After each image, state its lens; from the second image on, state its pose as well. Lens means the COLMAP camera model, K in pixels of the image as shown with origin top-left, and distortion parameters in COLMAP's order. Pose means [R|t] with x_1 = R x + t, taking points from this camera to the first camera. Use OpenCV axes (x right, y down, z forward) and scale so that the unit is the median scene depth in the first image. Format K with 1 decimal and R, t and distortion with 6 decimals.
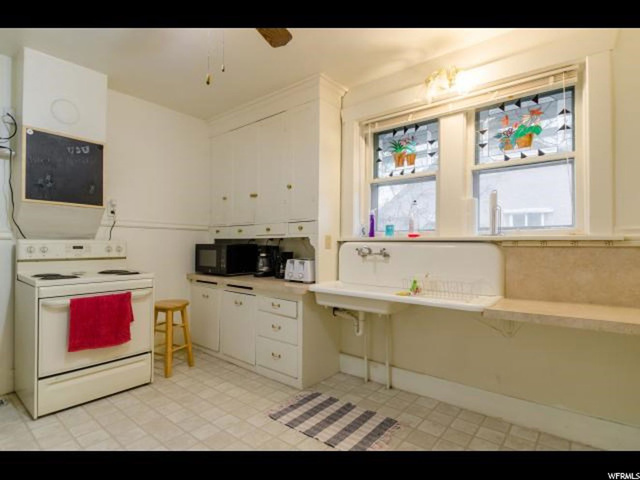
lens RADIAL K [[332.6, 0, 319.7], [0, 332.6, 240.9], [0, 0, 1]] dist [0.002046, -0.000897]
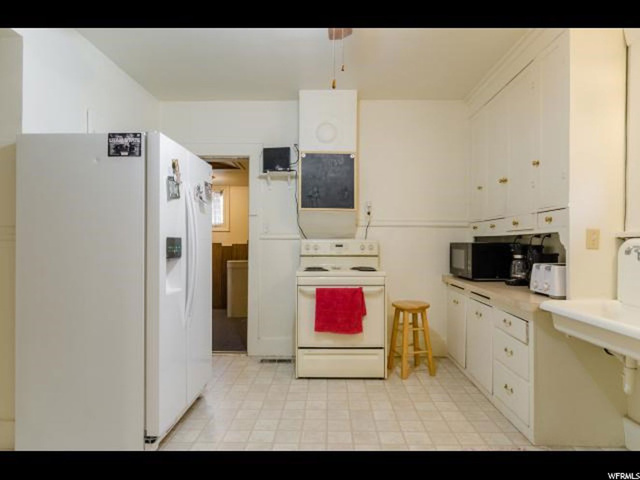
lens RADIAL K [[387.8, 0, 320.8], [0, 387.8, 242.1], [0, 0, 1]] dist [0.000536, 0.001013]
pose [[0.617357, -0.003751, -0.786674, 0.301155], [0.009891, 0.999947, 0.002994, 0.001969], [0.786621, -0.009630, 0.617361, 0.113043]]
